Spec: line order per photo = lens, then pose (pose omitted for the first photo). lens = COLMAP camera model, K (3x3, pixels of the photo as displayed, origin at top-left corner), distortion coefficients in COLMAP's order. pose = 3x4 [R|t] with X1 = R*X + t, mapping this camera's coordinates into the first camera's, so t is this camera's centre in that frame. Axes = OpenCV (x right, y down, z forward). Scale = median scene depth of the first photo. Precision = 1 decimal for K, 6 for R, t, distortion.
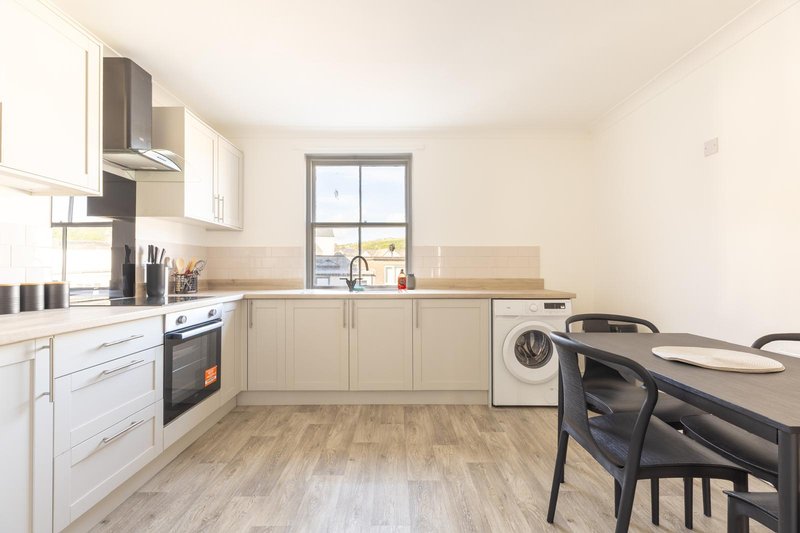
lens RADIAL K [[359.5, 0, 397.1], [0, 359.5, 265.0], [0, 0, 1]] dist [0.002258, 0.000354]
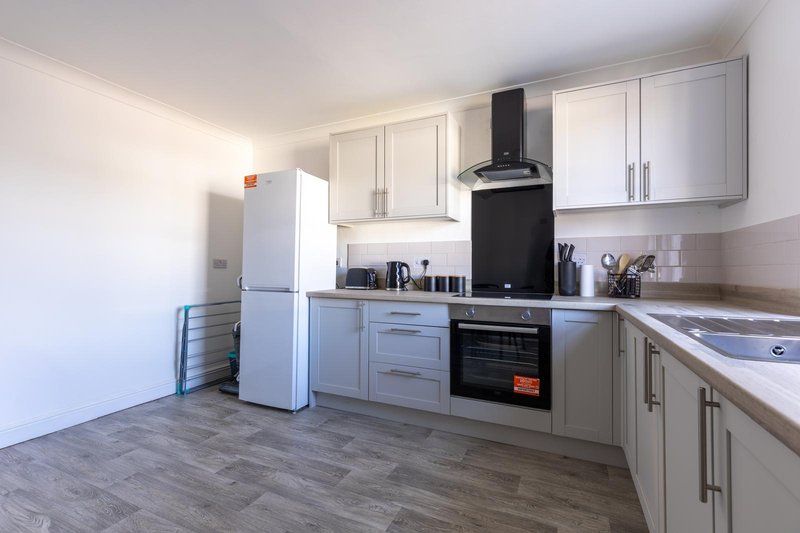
lens RADIAL K [[359.5, 0, 395.5], [0, 359.5, 268.8], [0, 0, 1]] dist [0.002258, 0.000354]
pose [[-0.424087, -0.006775, -0.905596, 0.510341], [0.003884, 0.999949, -0.009299, 0.028157], [0.905613, -0.007461, -0.424039, 1.275809]]
